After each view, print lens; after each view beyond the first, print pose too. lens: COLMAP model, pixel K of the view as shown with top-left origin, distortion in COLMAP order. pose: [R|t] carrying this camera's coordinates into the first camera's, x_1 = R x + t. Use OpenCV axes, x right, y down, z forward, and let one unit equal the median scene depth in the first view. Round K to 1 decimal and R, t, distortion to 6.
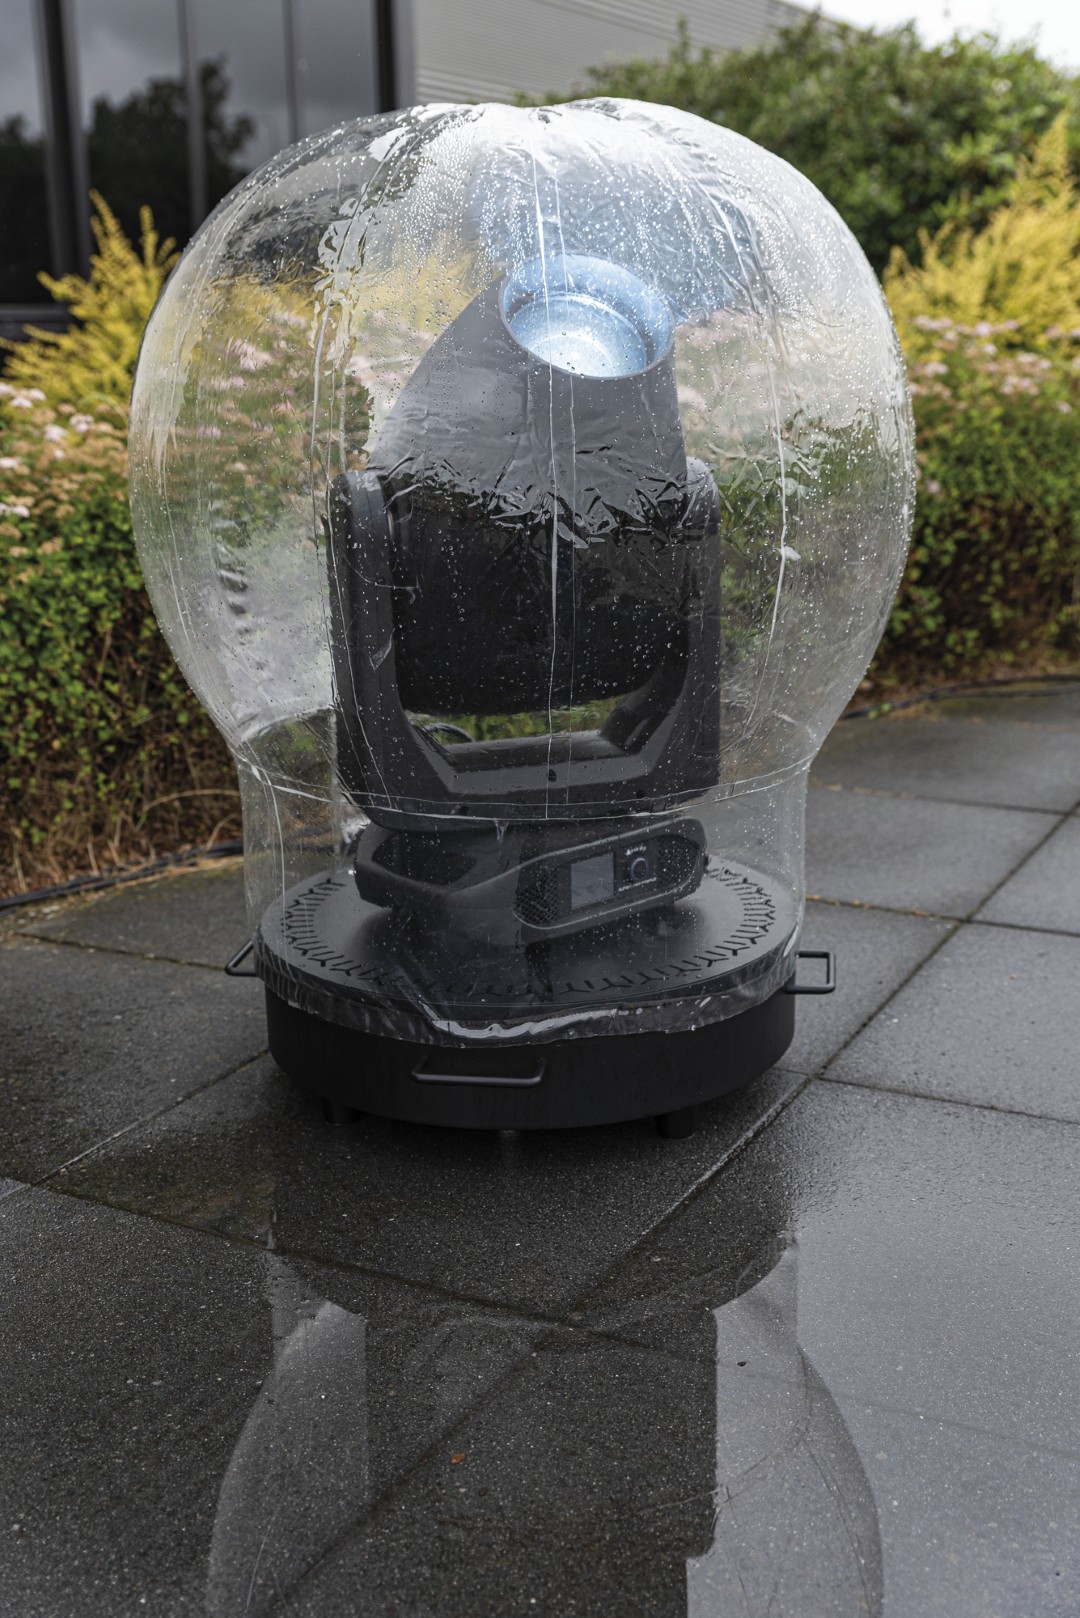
lens RADIAL K [[1964.1, 0, 564.1], [0, 1964.1, 809.1], [0, 0, 1]] dist [-0.000747, 0.036918]
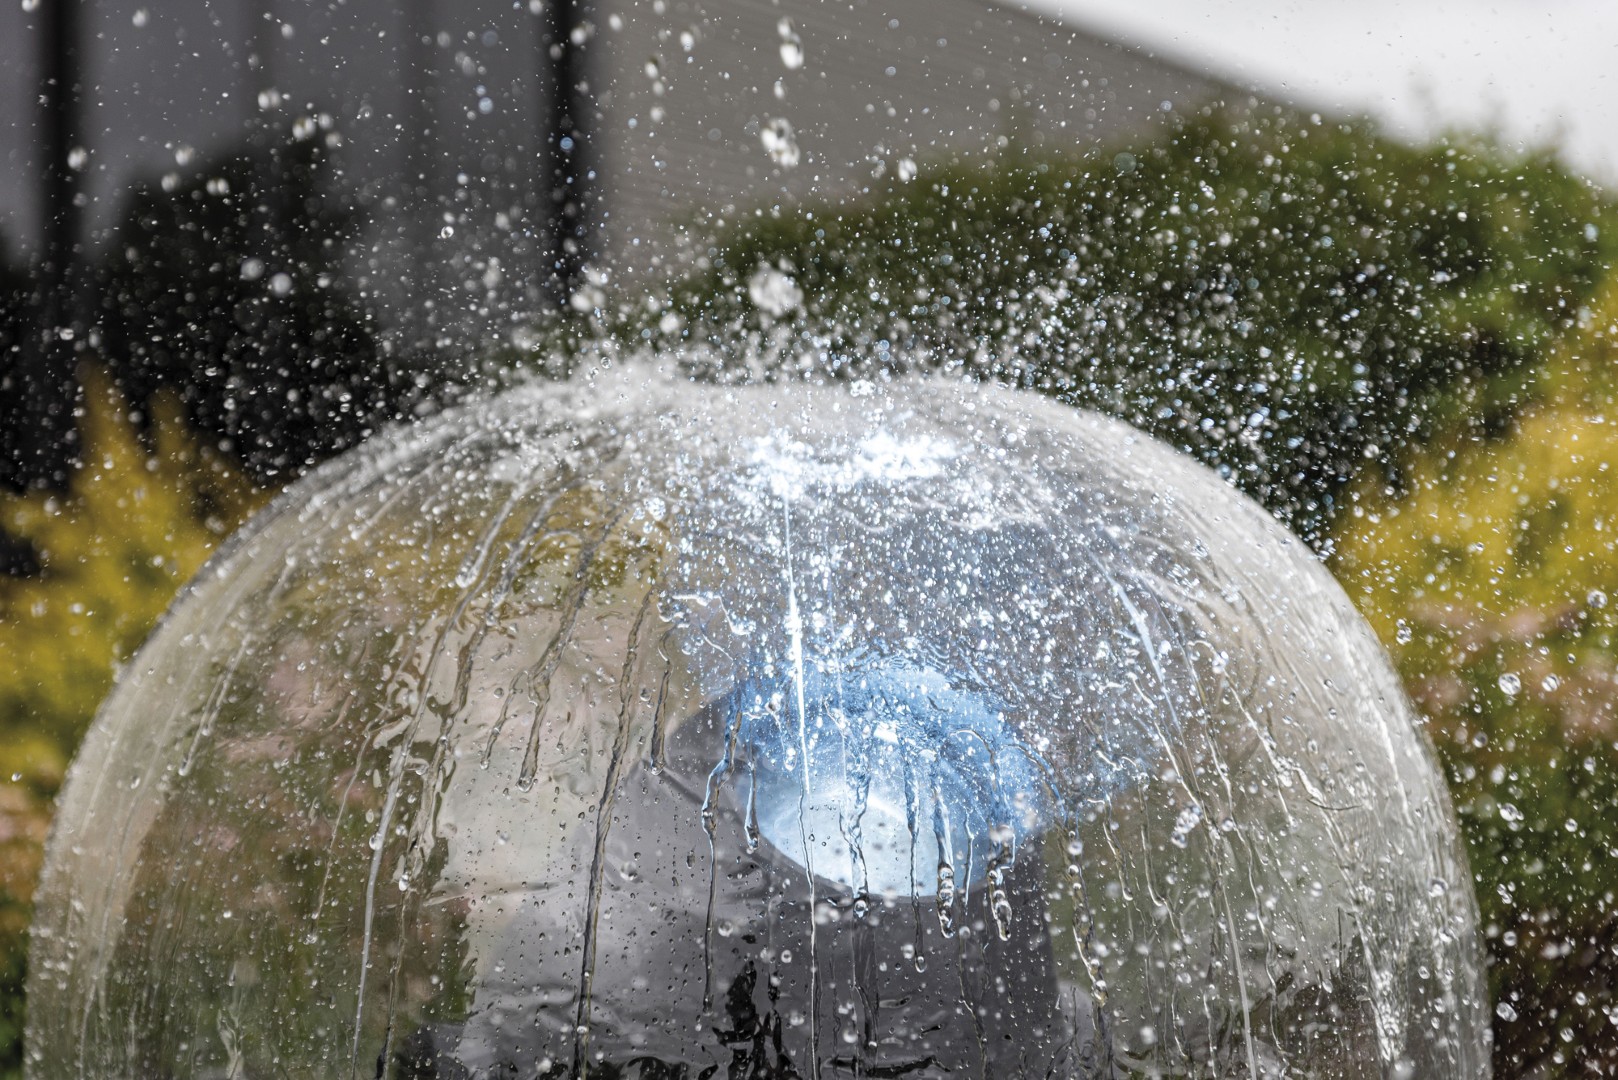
lens RADIAL K [[3159.6, 0, 809.0], [0, 3159.6, 540.0], [0, 0, 1]] dist [-0.061062, -0.313827]
pose [[0.999946, 0.008152, -0.006513, -0.002054], [-0.009452, 0.972035, -0.234645, -0.092422], [0.004418, 0.234694, 0.972059, 0.119115]]
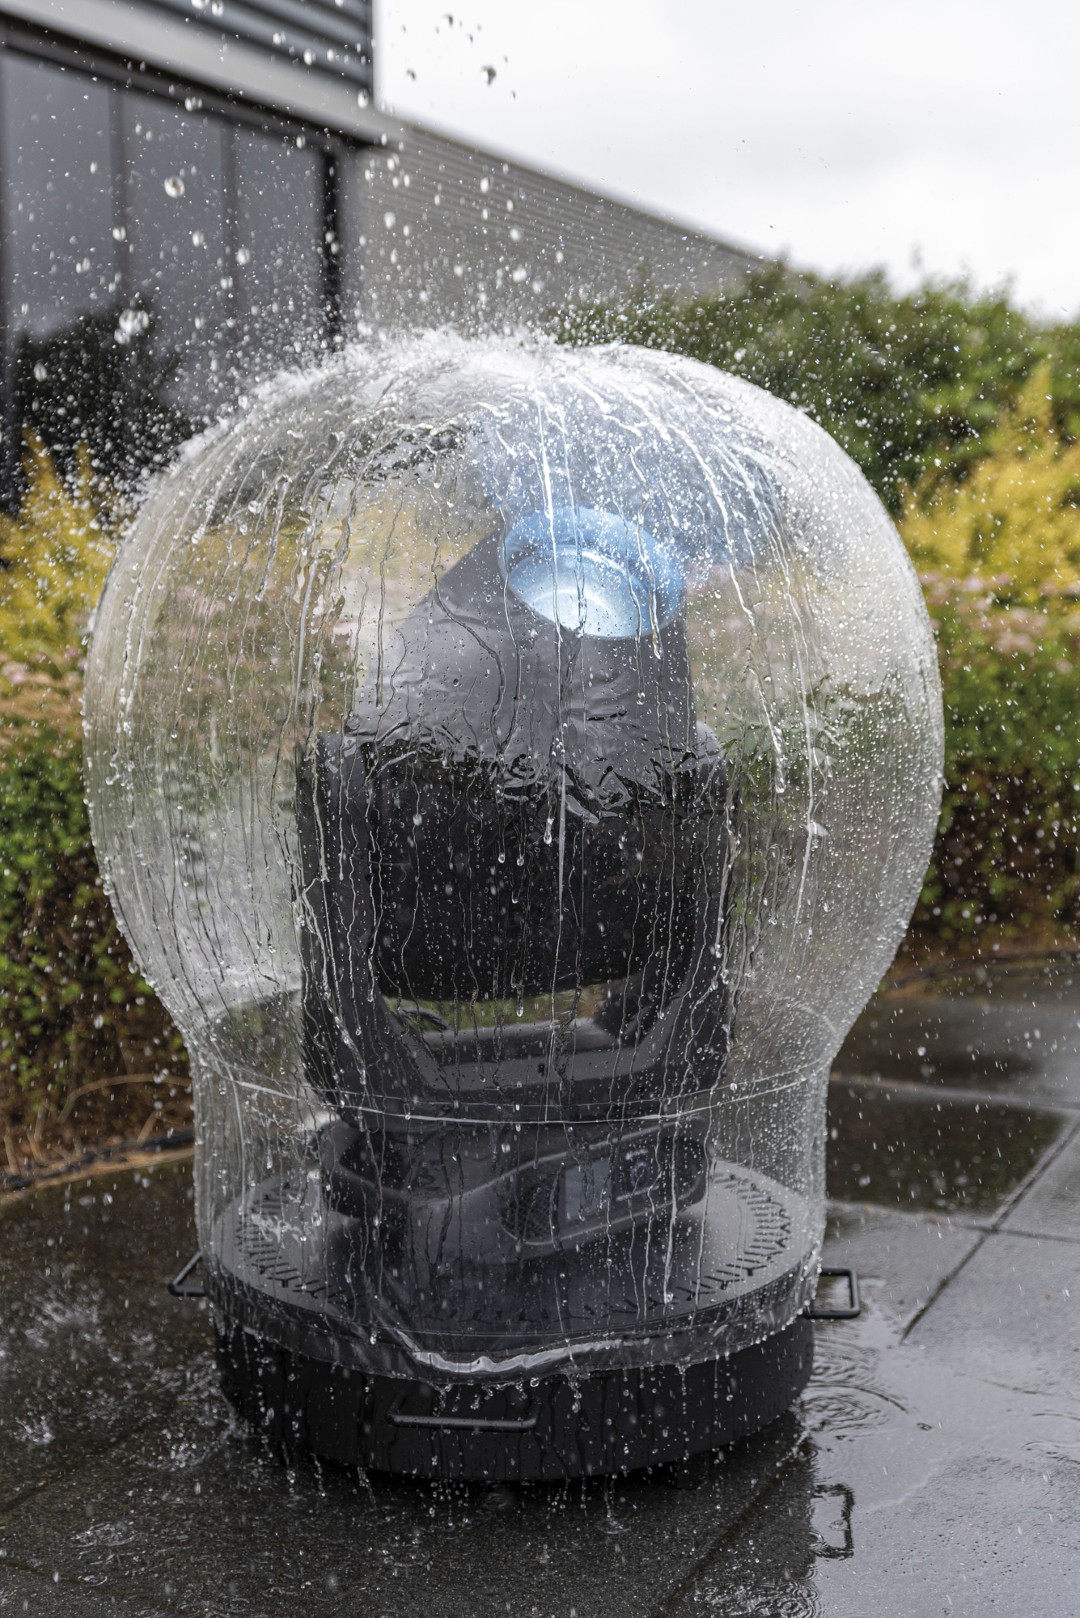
lens RADIAL K [[2127.0, 0, 574.0], [0, 2127.0, 807.6], [0, 0, 1]] dist [0.001548, -0.008075]
pose [[0.999463, 0.009633, 0.031321, -0.022417], [-0.005485, 0.991508, -0.129928, -0.008987], [-0.032307, 0.129686, 0.991029, 0.018619]]
